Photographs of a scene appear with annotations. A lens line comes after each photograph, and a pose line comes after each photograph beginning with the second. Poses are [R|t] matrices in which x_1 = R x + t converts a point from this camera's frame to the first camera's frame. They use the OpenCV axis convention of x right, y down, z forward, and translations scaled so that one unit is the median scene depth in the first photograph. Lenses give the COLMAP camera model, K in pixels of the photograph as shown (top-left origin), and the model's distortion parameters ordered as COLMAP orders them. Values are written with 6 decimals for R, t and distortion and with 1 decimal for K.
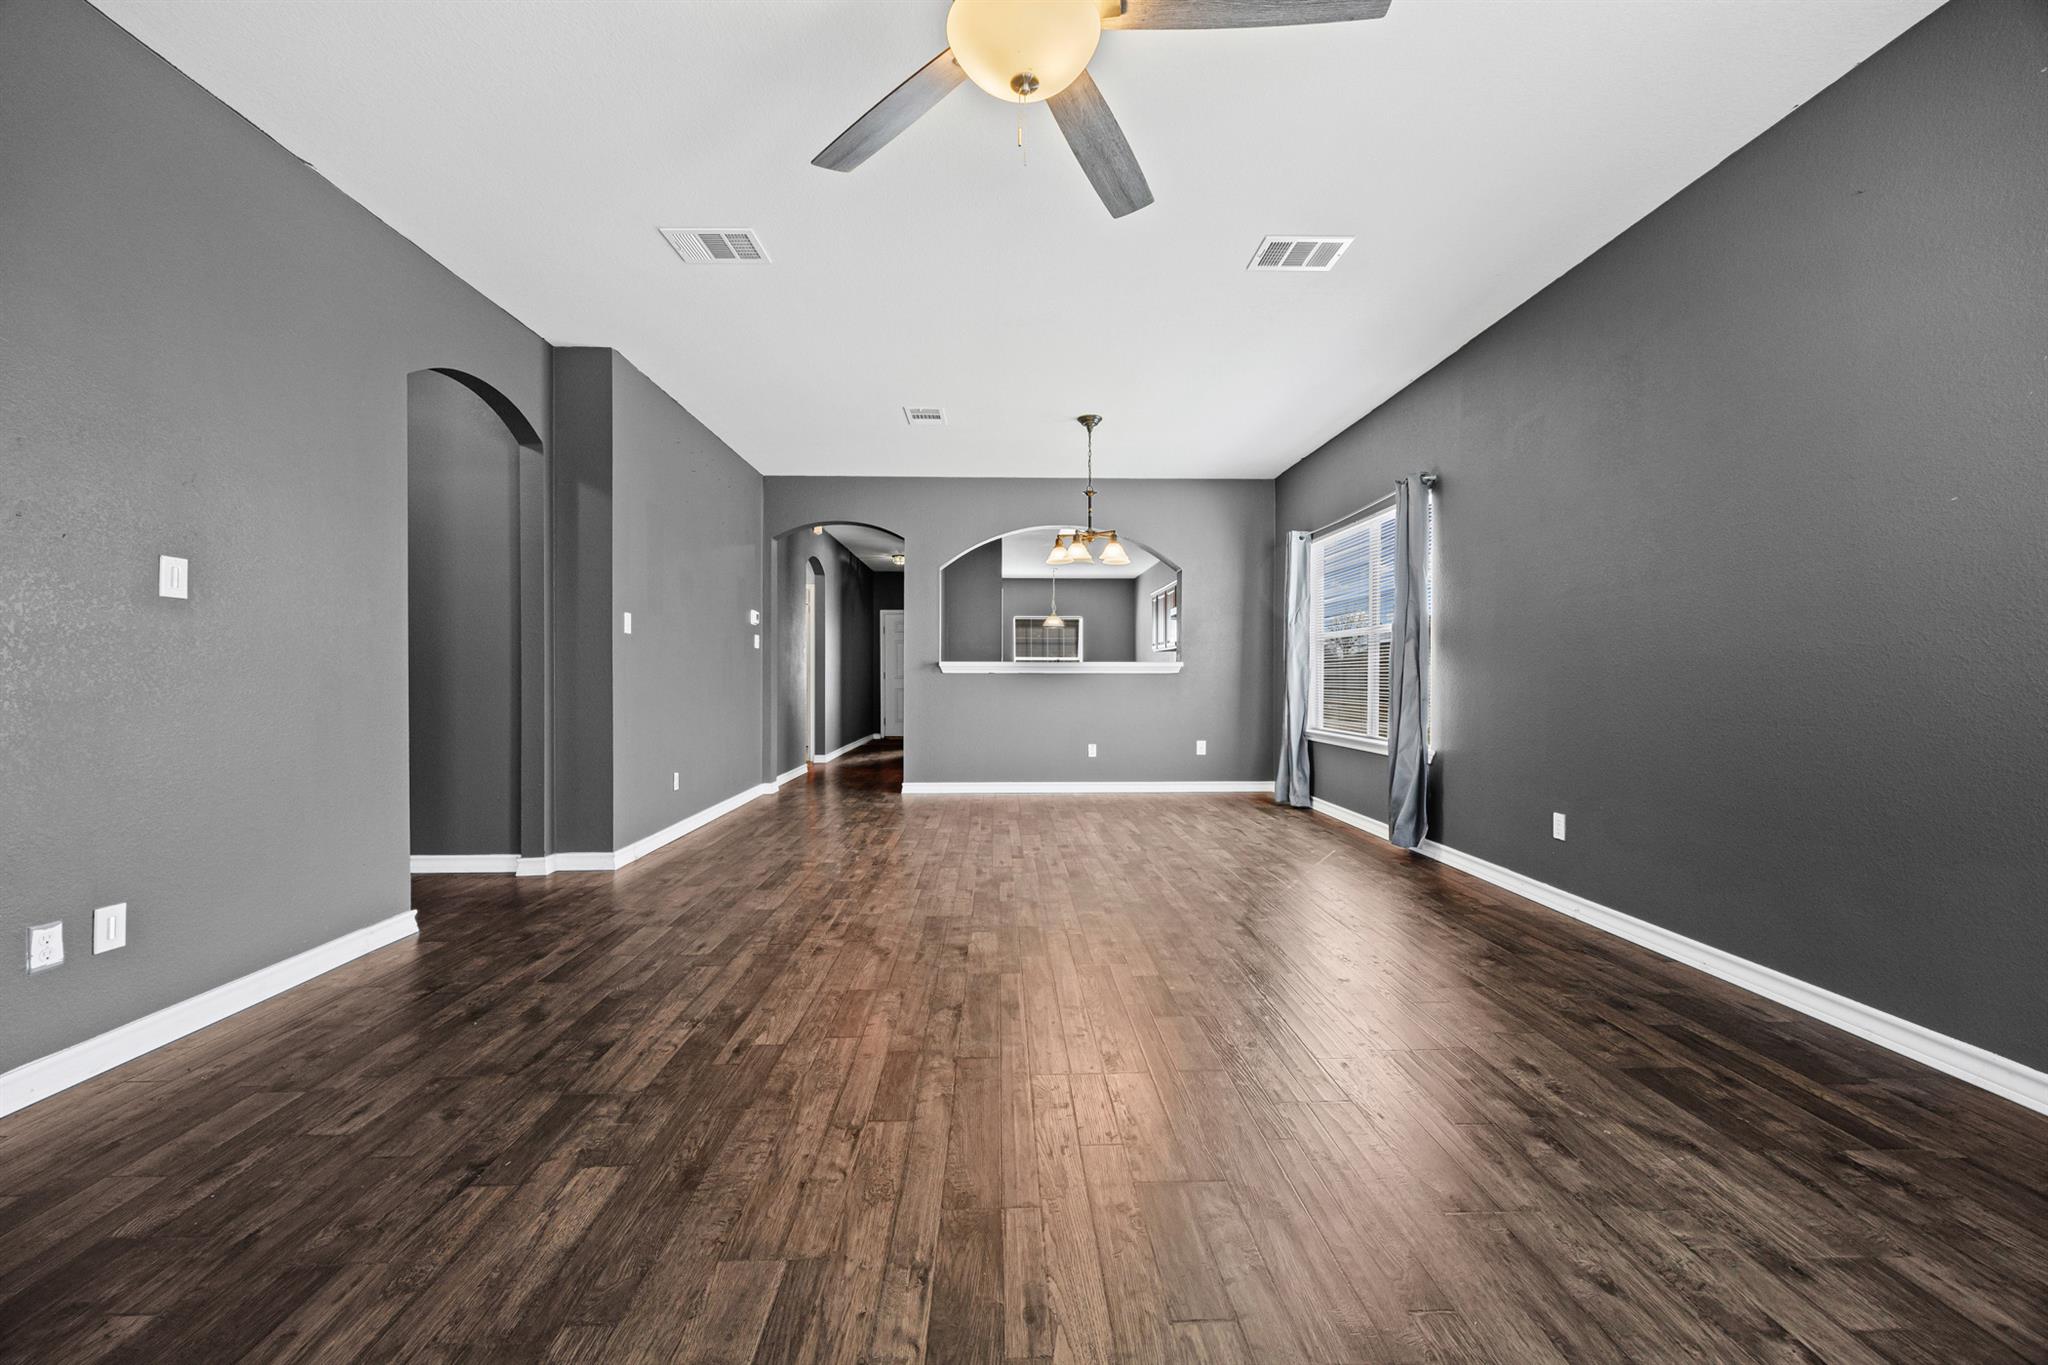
lens RADIAL K [[791.5, 0, 1018.8], [0, 791.5, 688.8], [0, 0, 1]] dist [-0.000716, -0.000481]
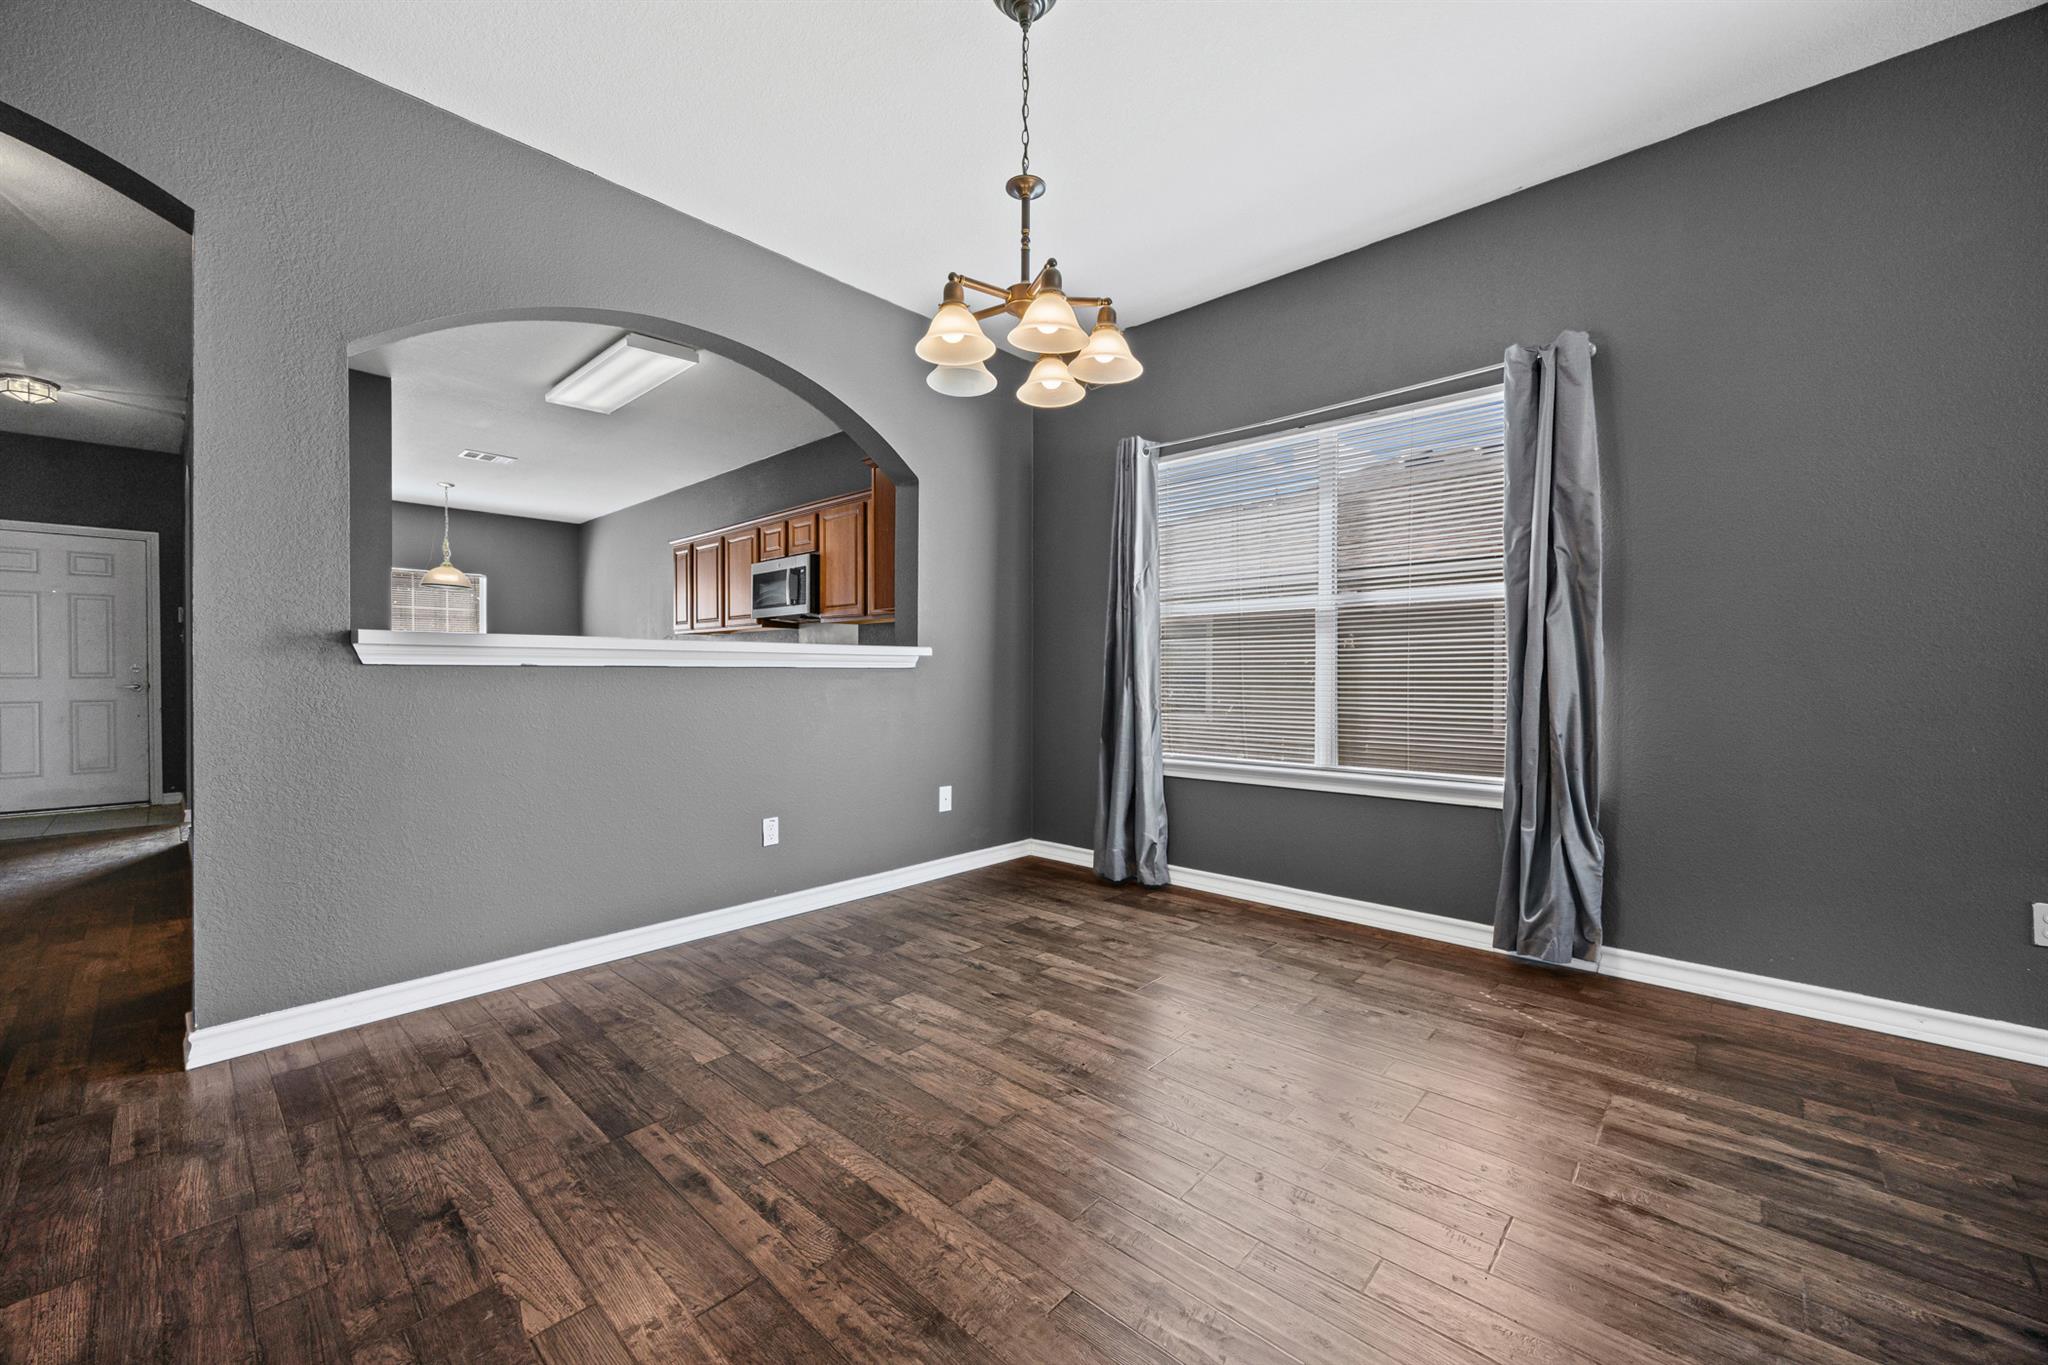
lens RADIAL K [[791.5, 0, 1013.1], [0, 791.5, 677.7], [0, 0, 1]] dist [-0.000716, -0.000481]
pose [[0.701140, -0.001633, 0.713022, -0.330998], [0.009790, 0.999925, -0.007337, -0.019301], [-0.712957, 0.012124, 0.701103, 1.331953]]
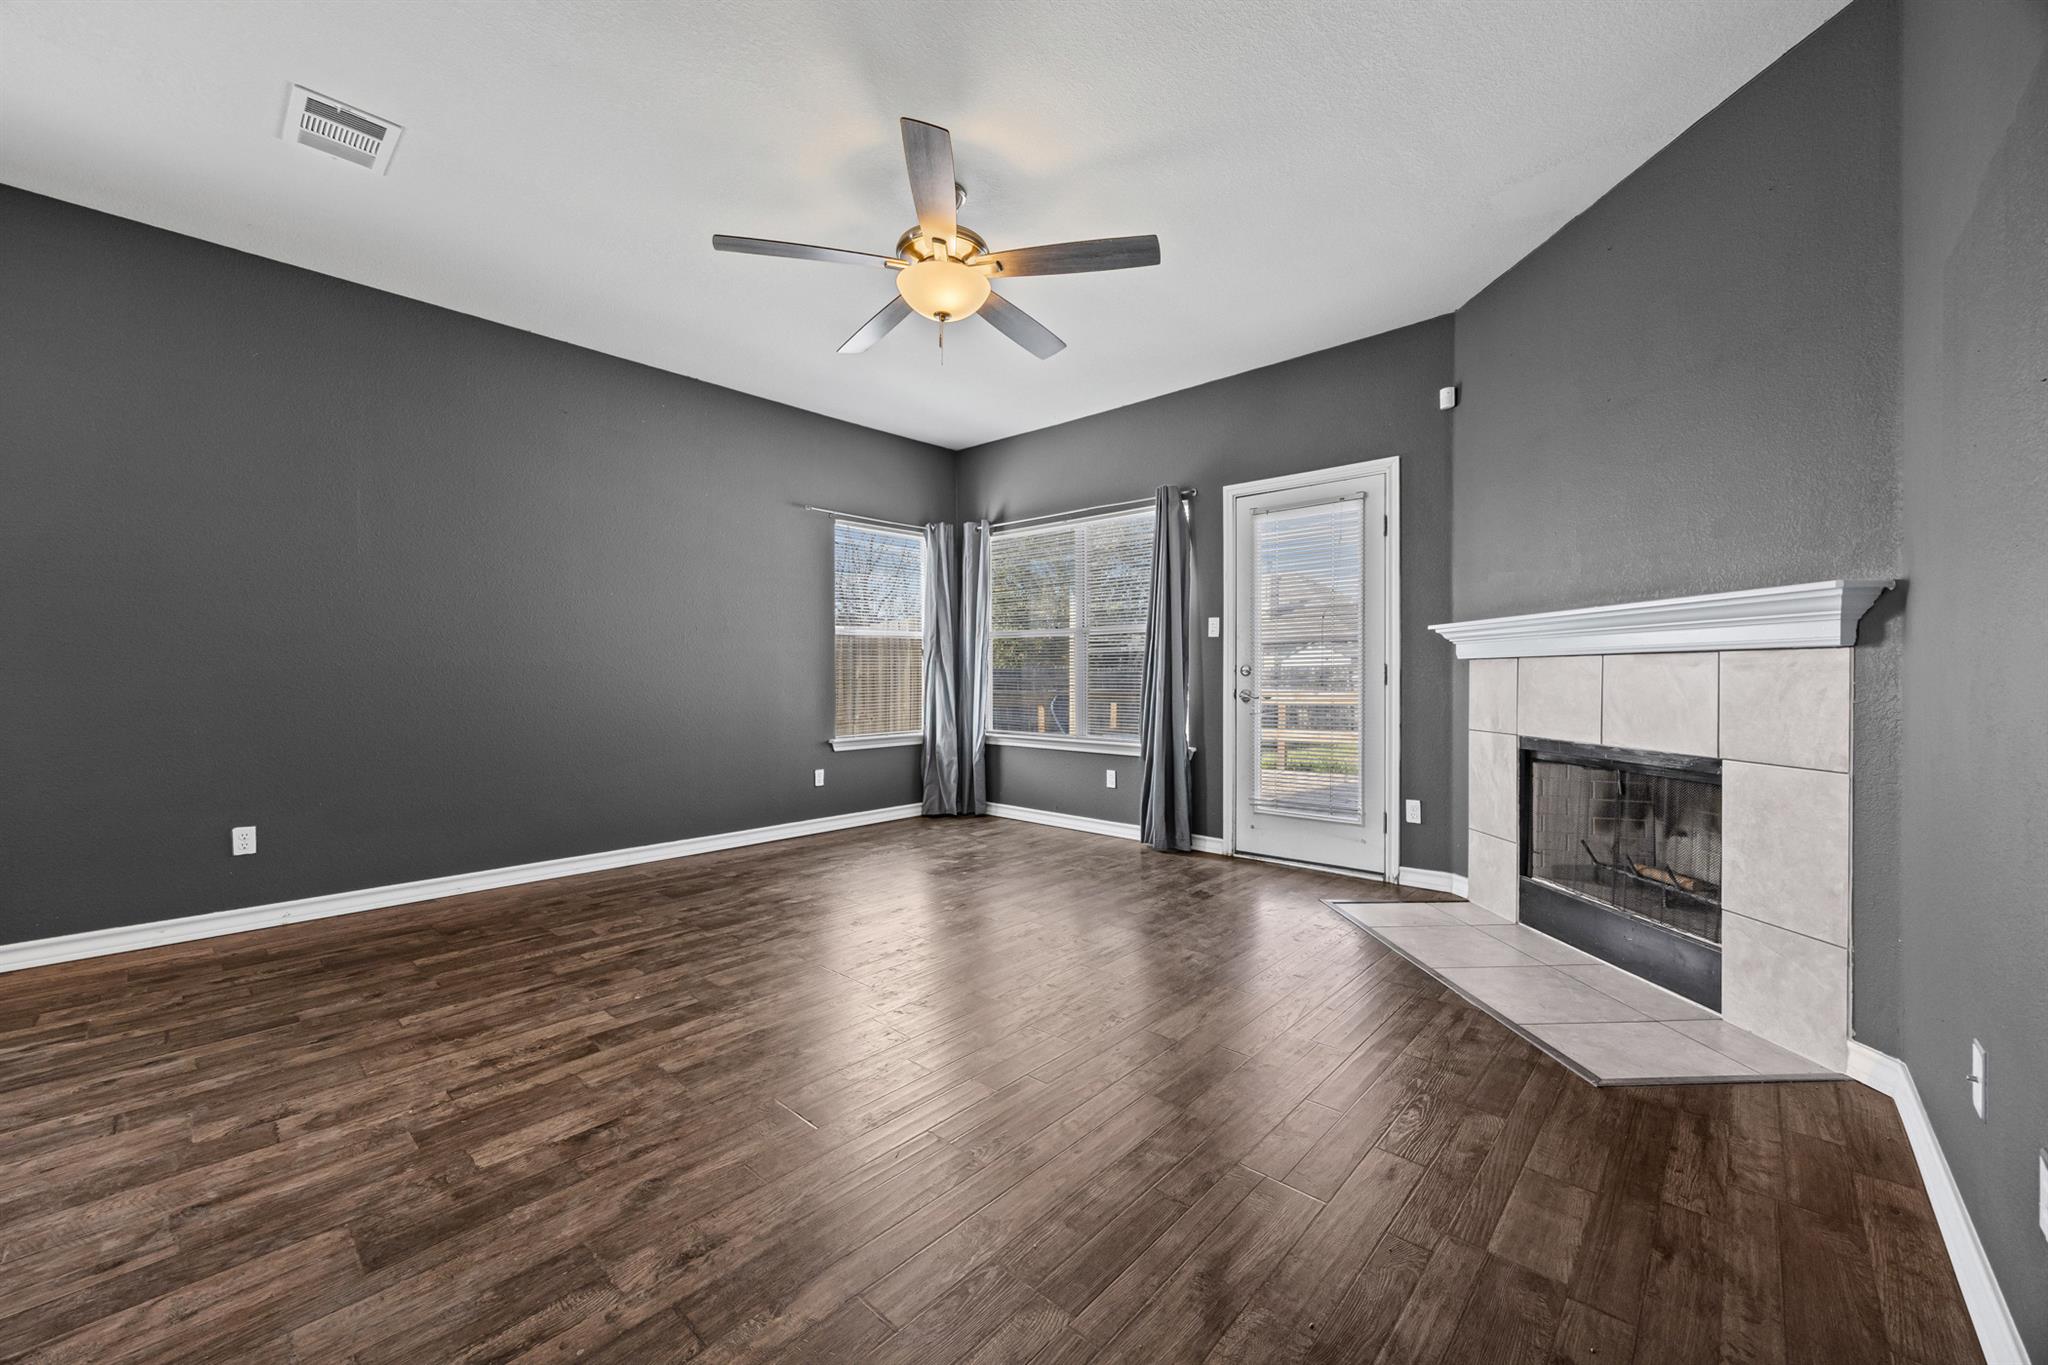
lens RADIAL K [[791.5, 0, 1033.6], [0, 791.5, 680.1], [0, 0, 1]] dist [-0.000716, -0.000481]
pose [[-0.726870, -0.001543, 0.686774, -0.733977], [0.012748, 0.999795, 0.015740, -0.020215], [-0.686657, 0.020196, -0.726701, 1.206916]]
